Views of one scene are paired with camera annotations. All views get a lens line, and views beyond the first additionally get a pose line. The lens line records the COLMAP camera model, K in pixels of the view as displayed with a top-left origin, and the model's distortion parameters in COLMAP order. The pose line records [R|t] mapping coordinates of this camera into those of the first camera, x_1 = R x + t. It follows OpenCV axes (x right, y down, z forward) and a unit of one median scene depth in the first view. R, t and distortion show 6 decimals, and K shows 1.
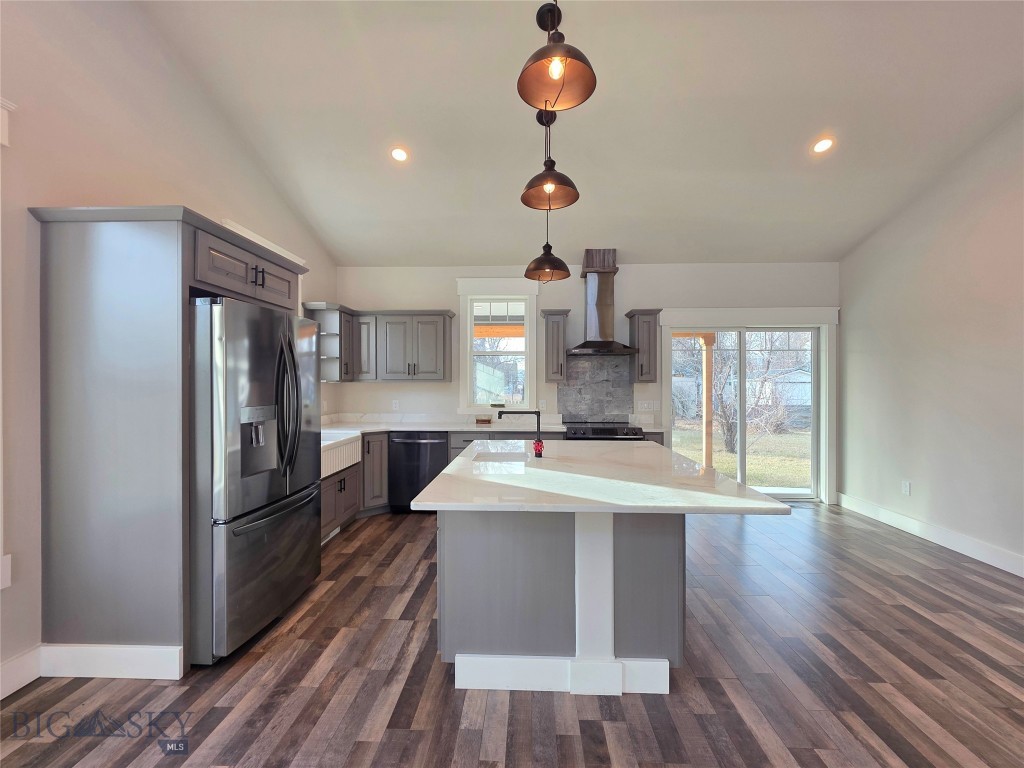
lens RADIAL K [[436.2, 0, 513.2], [0, 436.2, 385.1], [0, 0, 1]] dist [0.002519, 0.001971]
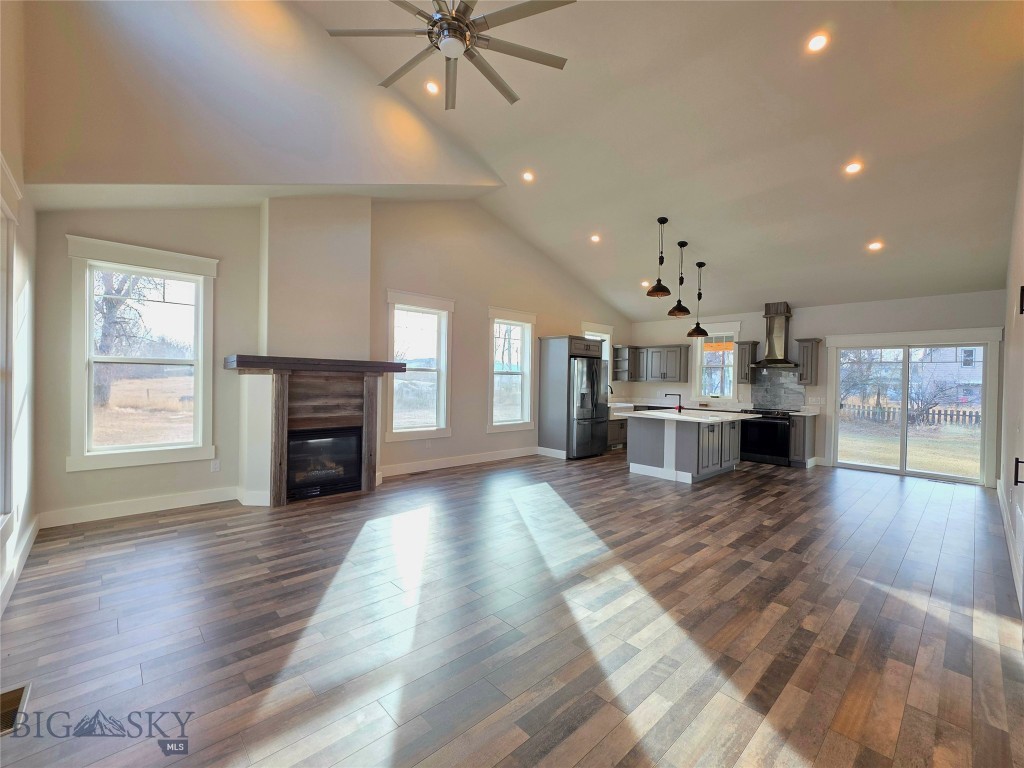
lens RADIAL K [[436.2, 0, 513.7], [0, 436.2, 386.5], [0, 0, 1]] dist [0.002519, 0.001971]
pose [[0.713997, 0.023909, -0.699740, 1.262495], [-0.020917, 0.999699, 0.012814, 0.000418], [0.699836, 0.005488, 0.714282, -1.646197]]
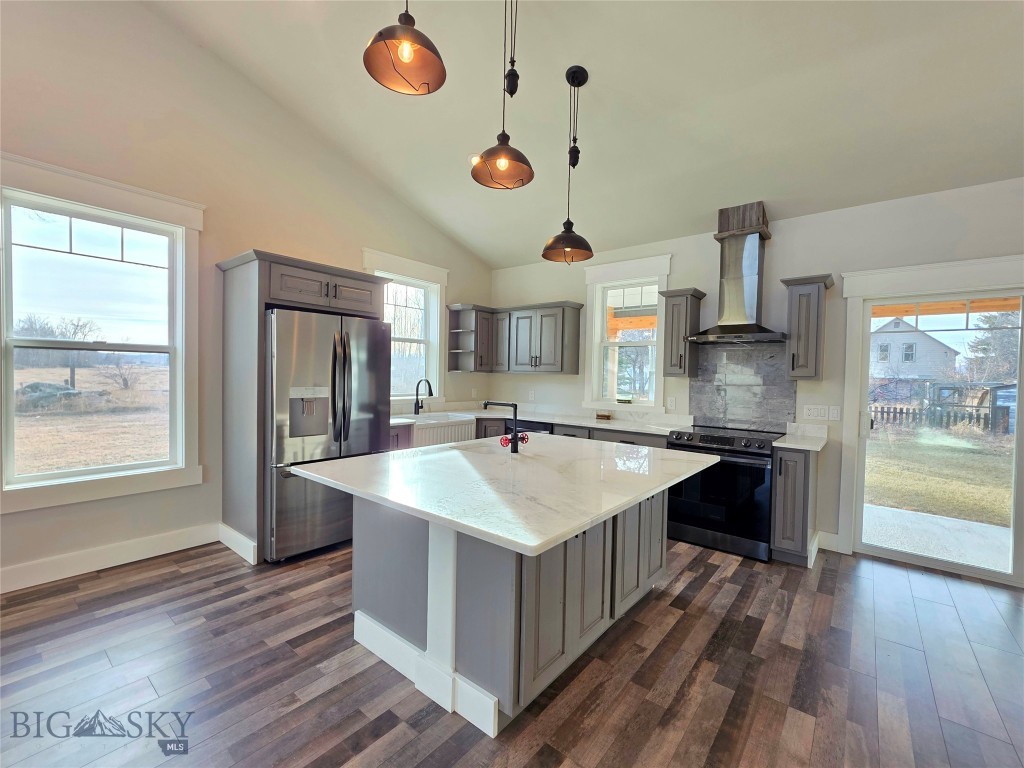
lens RADIAL K [[436.2, 0, 516.2], [0, 436.2, 386.5], [0, 0, 1]] dist [0.002519, 0.001971]
pose [[0.802971, 0.032865, -0.595111, 0.685924], [-0.023557, 0.999448, 0.023409, 0.000257], [0.595552, -0.004777, 0.803303, 0.270215]]
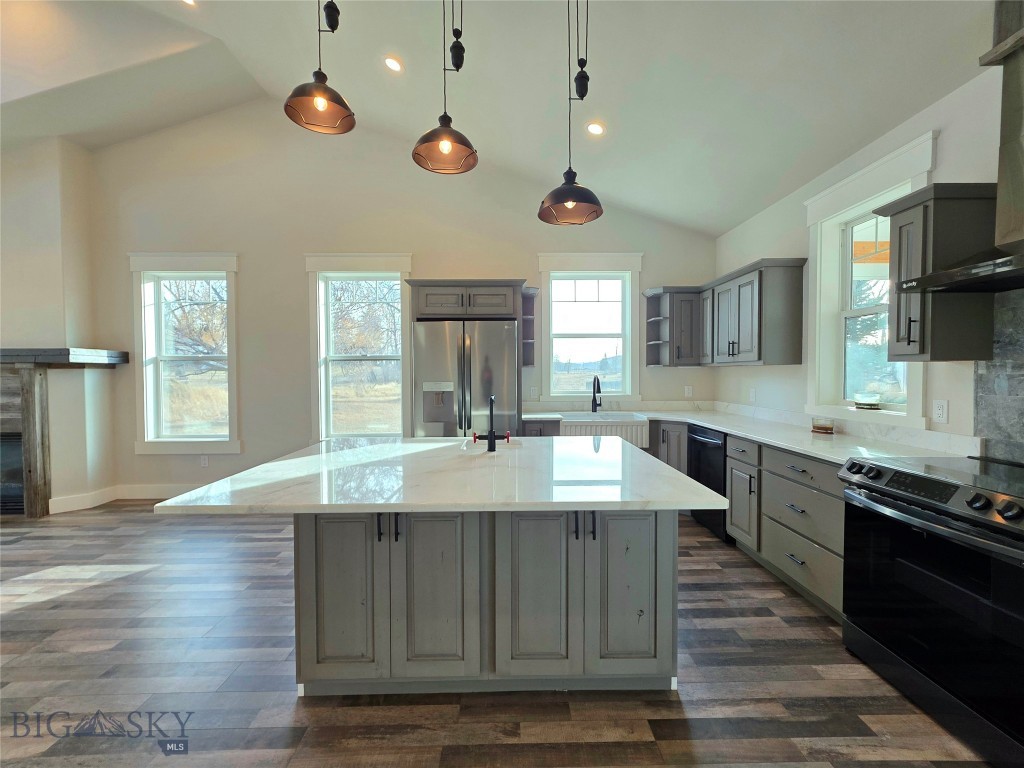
lens RADIAL K [[436.2, 0, 516.5], [0, 436.2, 387.7], [0, 0, 1]] dist [0.002519, 0.001971]
pose [[0.062520, 0.035174, -0.997424, 1.016703], [0.001108, 0.999376, 0.035313, 0.009459], [0.998043, -0.003313, 0.062442, 1.103180]]
